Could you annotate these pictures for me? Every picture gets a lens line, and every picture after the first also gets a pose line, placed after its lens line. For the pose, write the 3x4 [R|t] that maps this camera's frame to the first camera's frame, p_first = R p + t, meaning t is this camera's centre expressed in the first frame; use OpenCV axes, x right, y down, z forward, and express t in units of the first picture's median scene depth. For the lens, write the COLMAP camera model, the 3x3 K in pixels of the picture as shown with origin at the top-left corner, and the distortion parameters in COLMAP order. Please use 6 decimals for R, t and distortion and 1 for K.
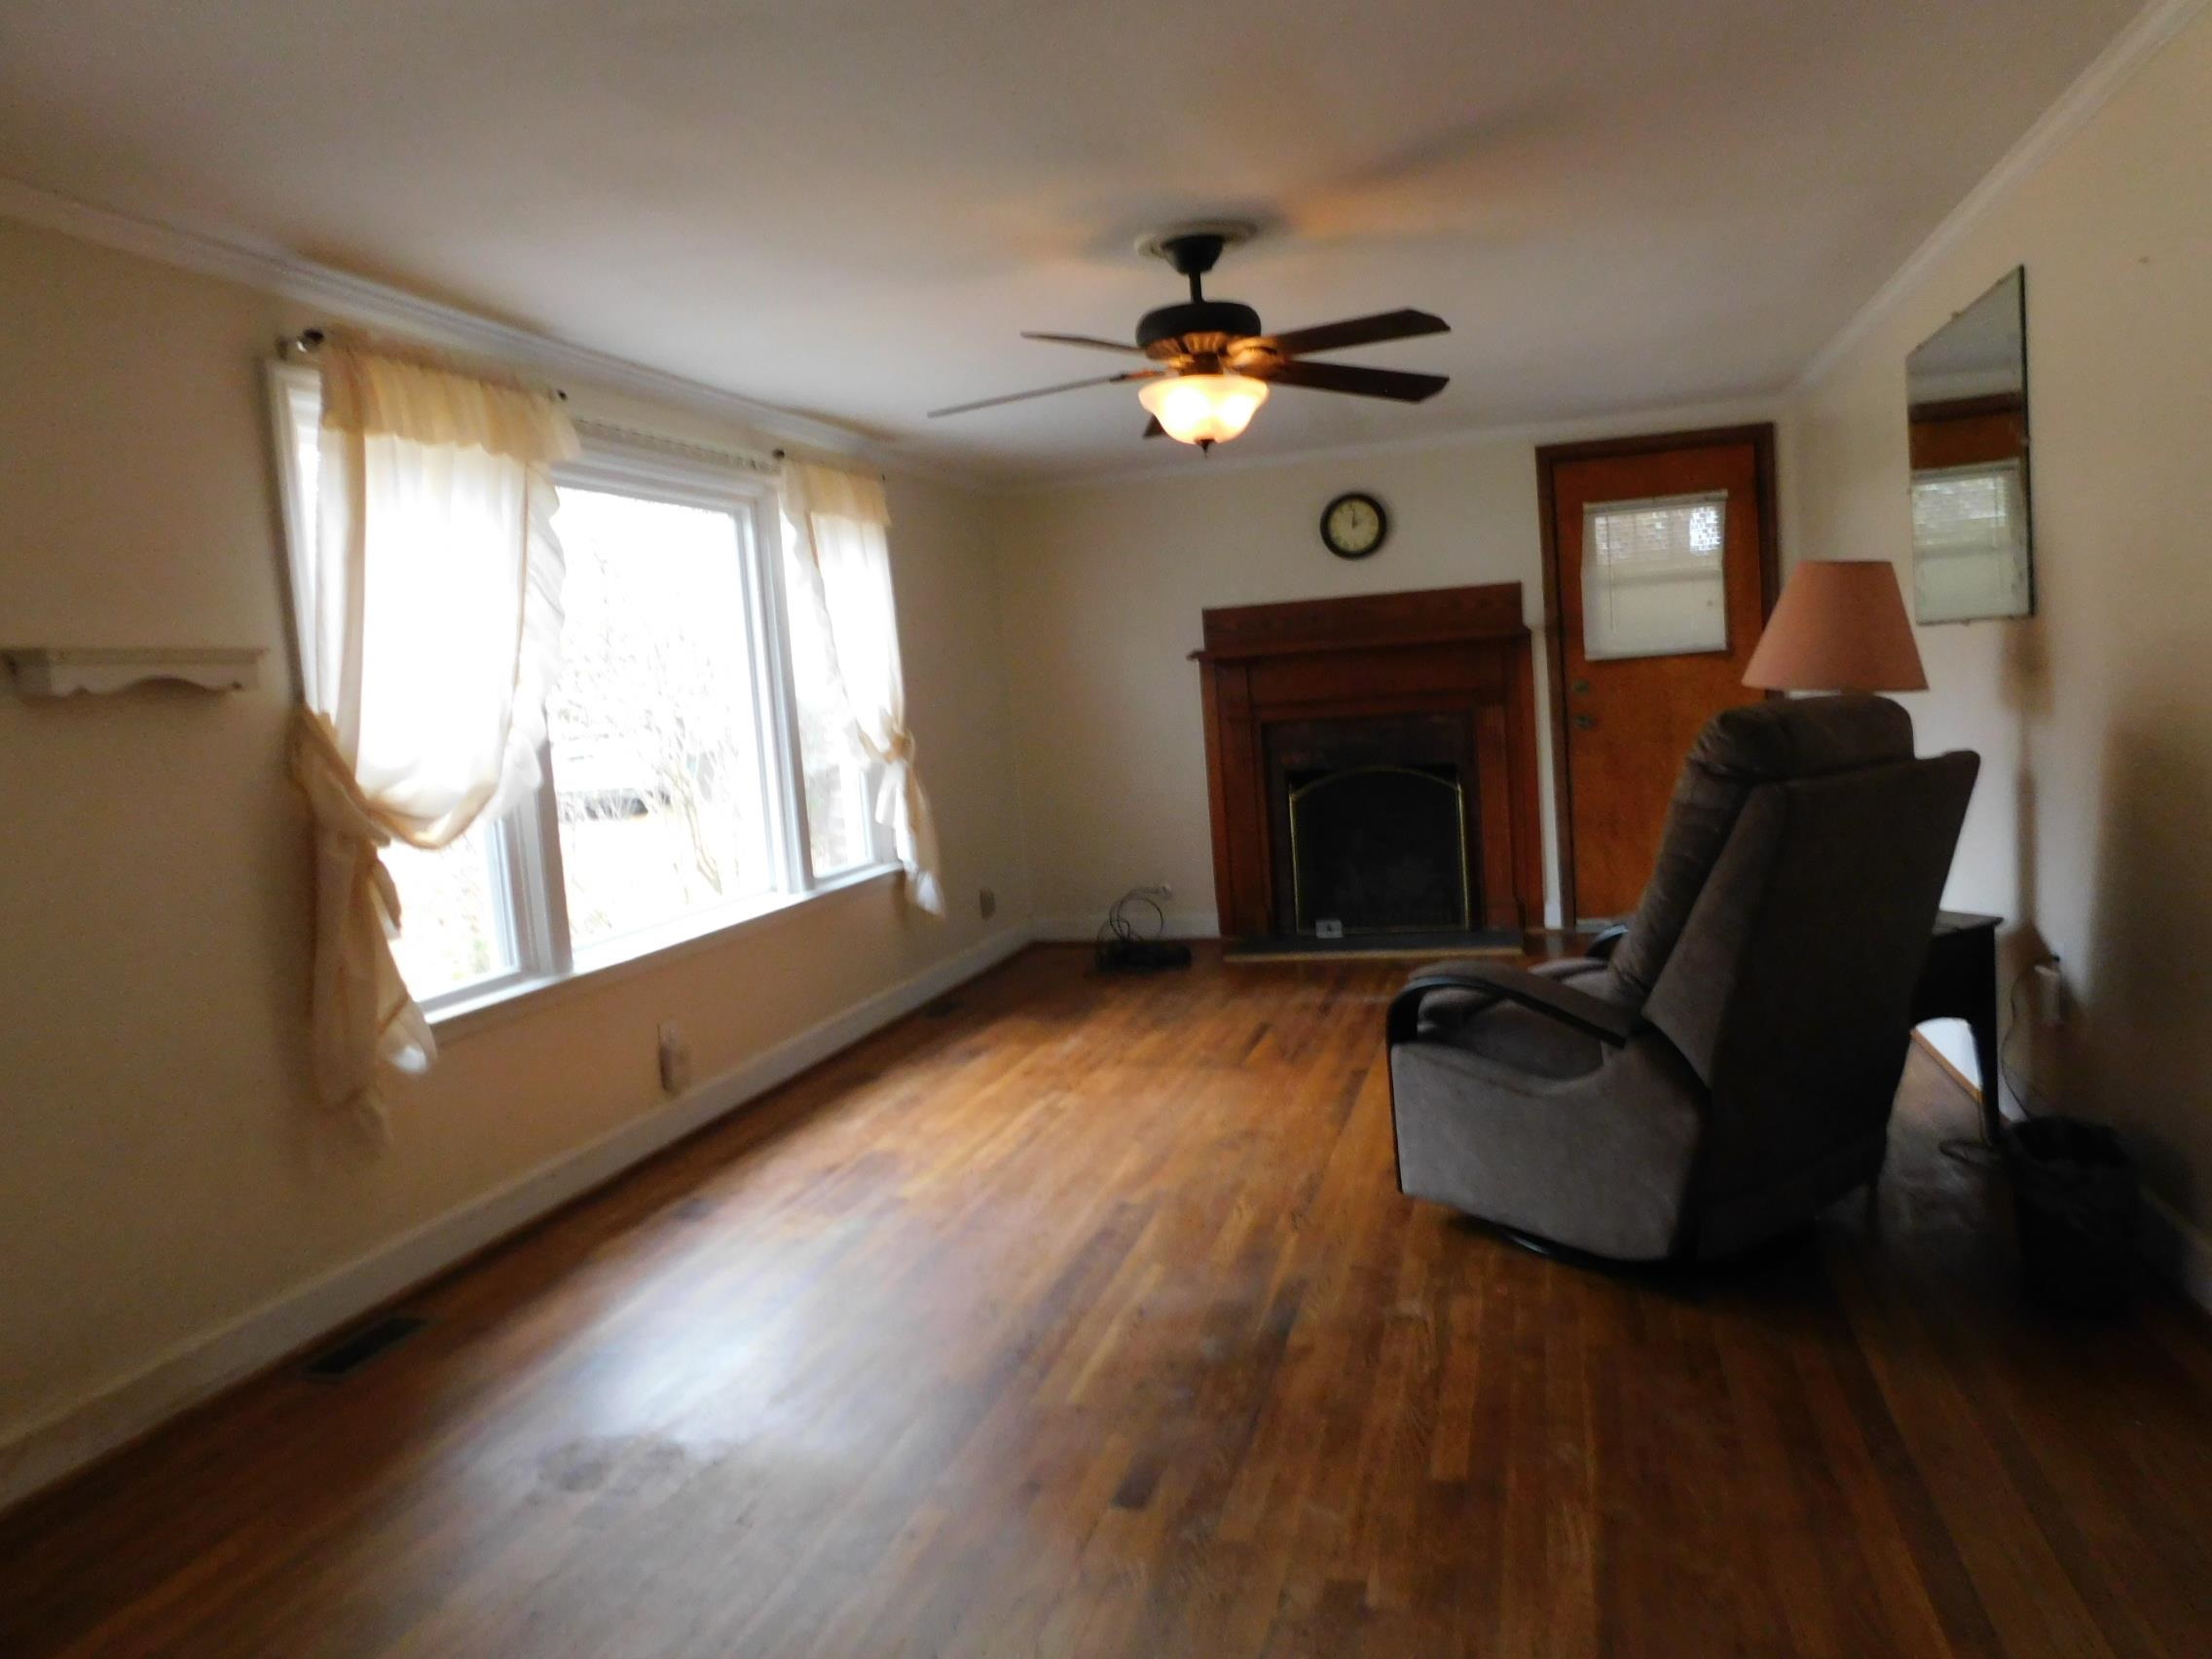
lens RADIAL K [[1461.8, 0, 1106.0], [0, 1461.8, 829.5], [0, 0, 1]] dist [-0.070657, 0.051637]
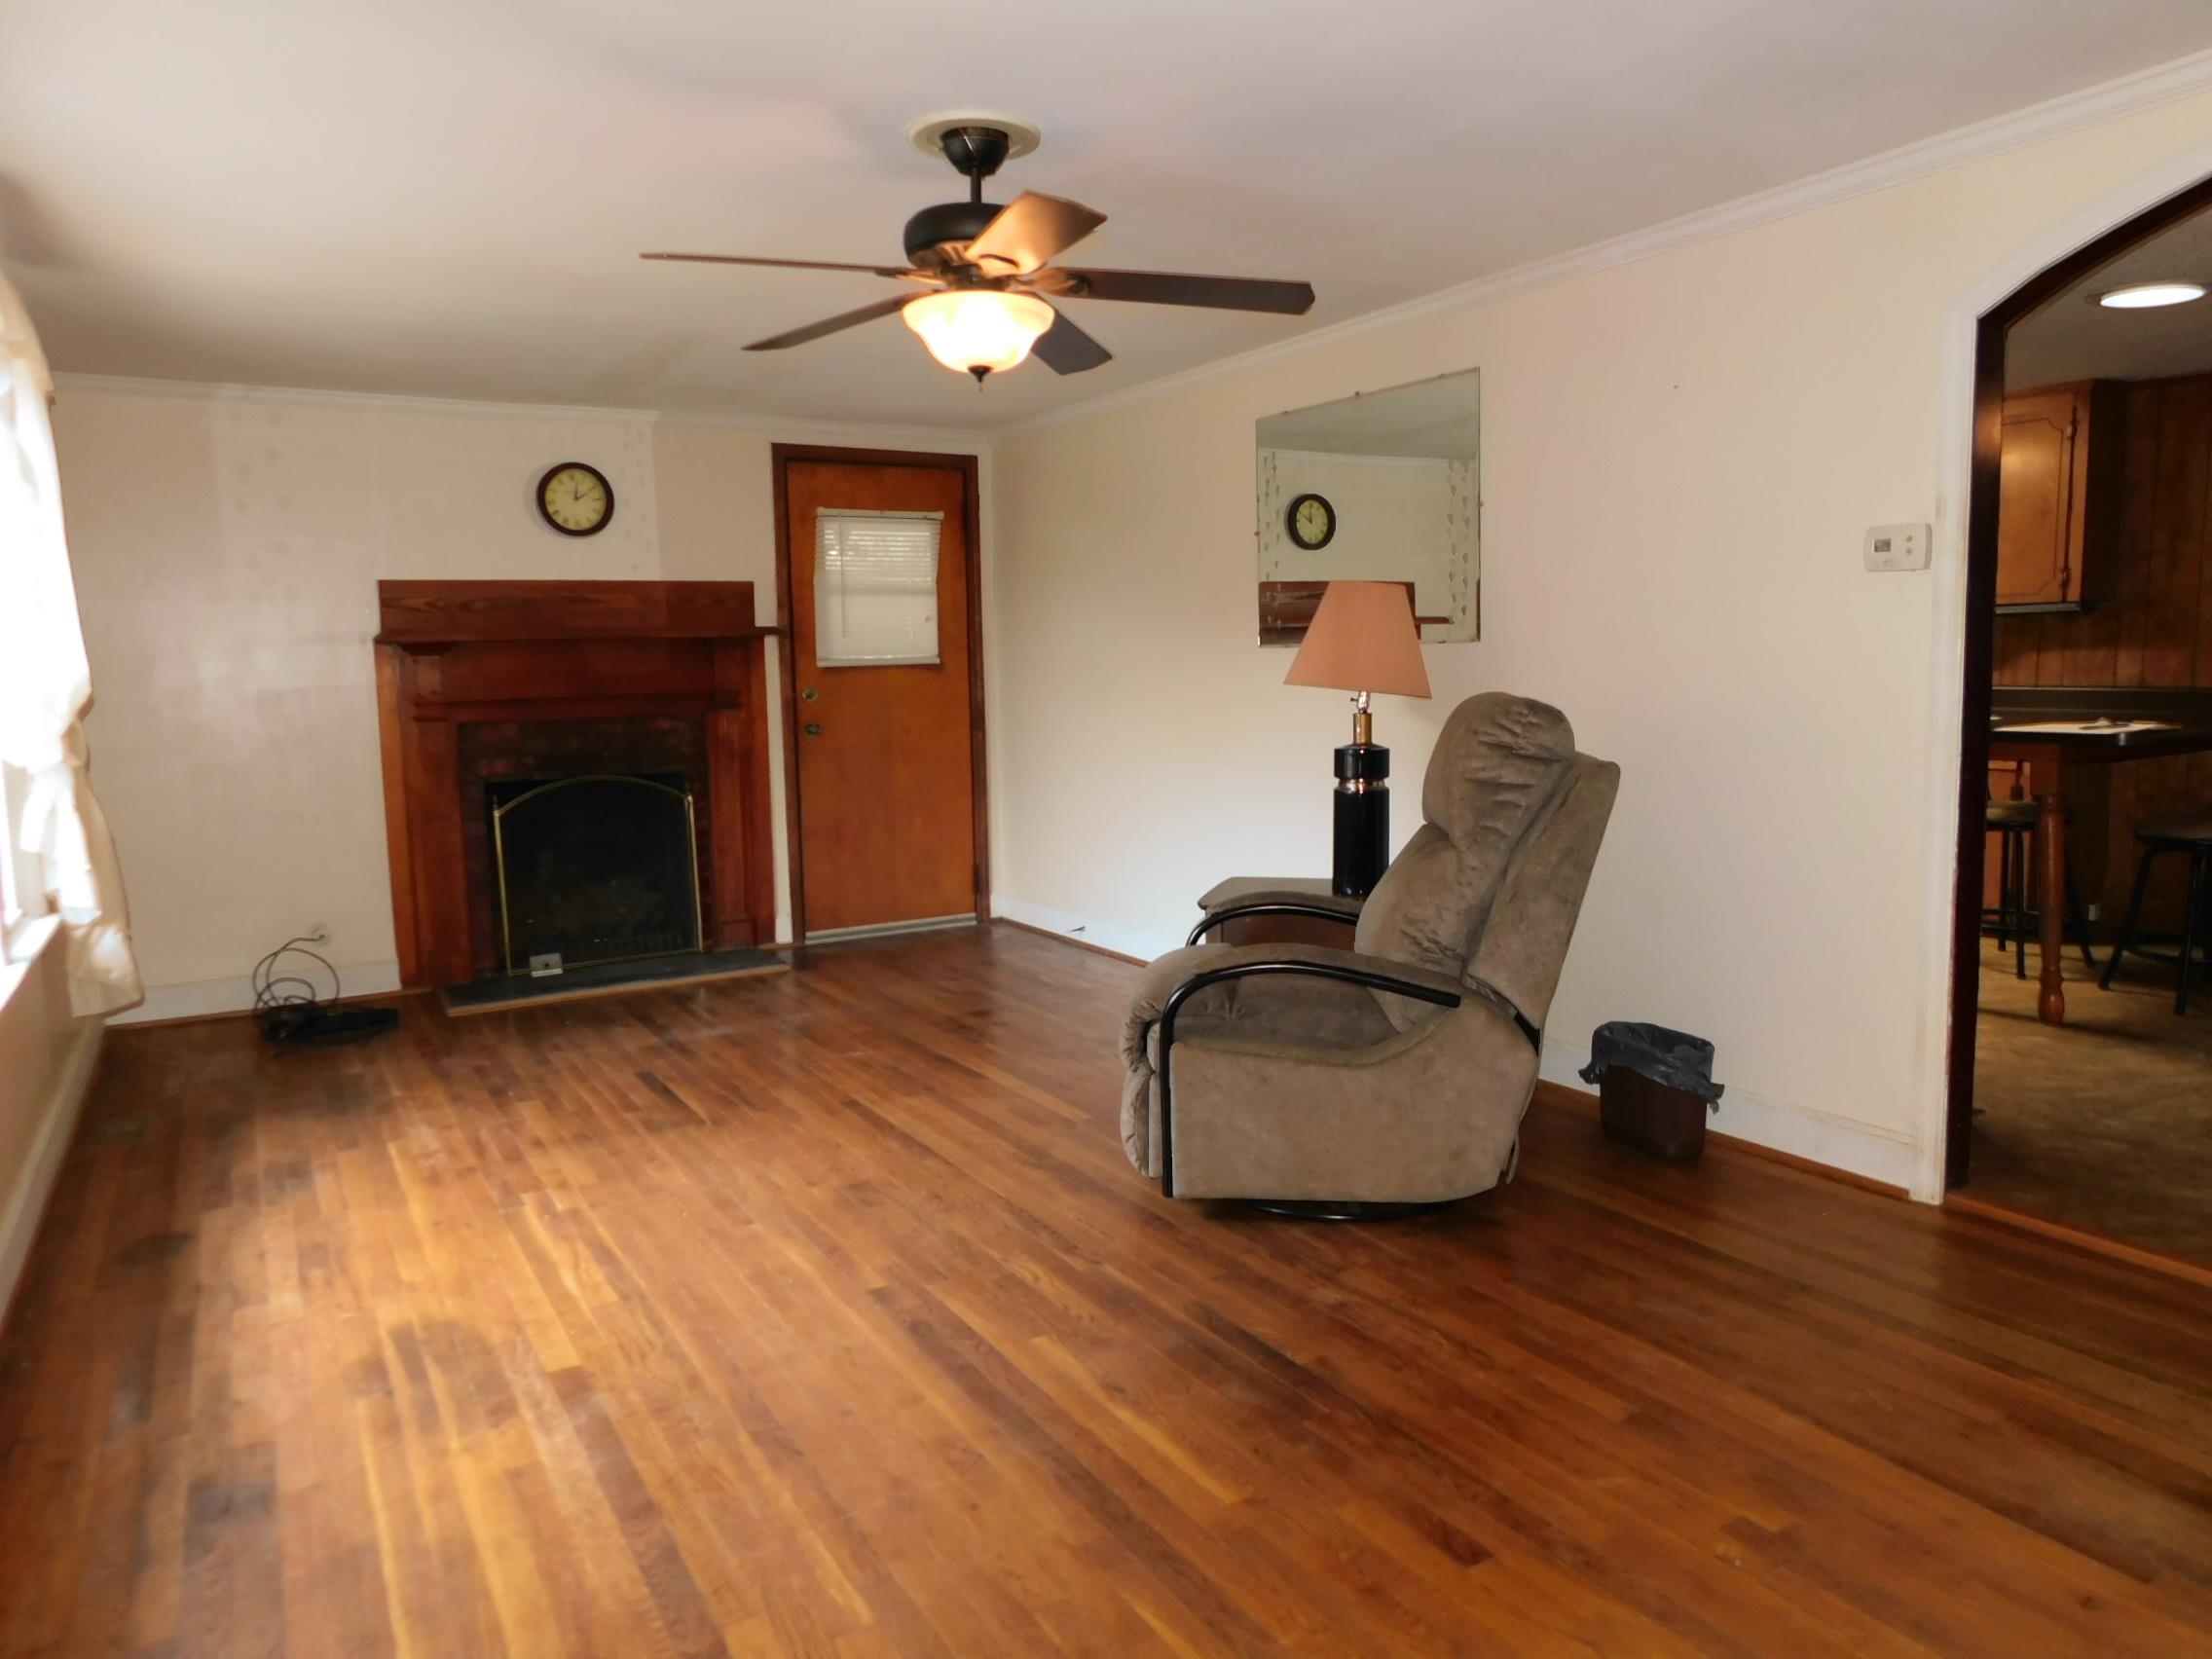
lens RADIAL K [[1462.9, 0, 1106.0], [0, 1462.9, 829.5], [0, 0, 1]] dist [-0.068029, 0.053436]
pose [[0.671292, -0.025091, 0.740768, -0.285479], [0.040049, 0.999195, -0.002448, 0.003850], [-0.740111, 0.031310, 0.671756, 0.202386]]
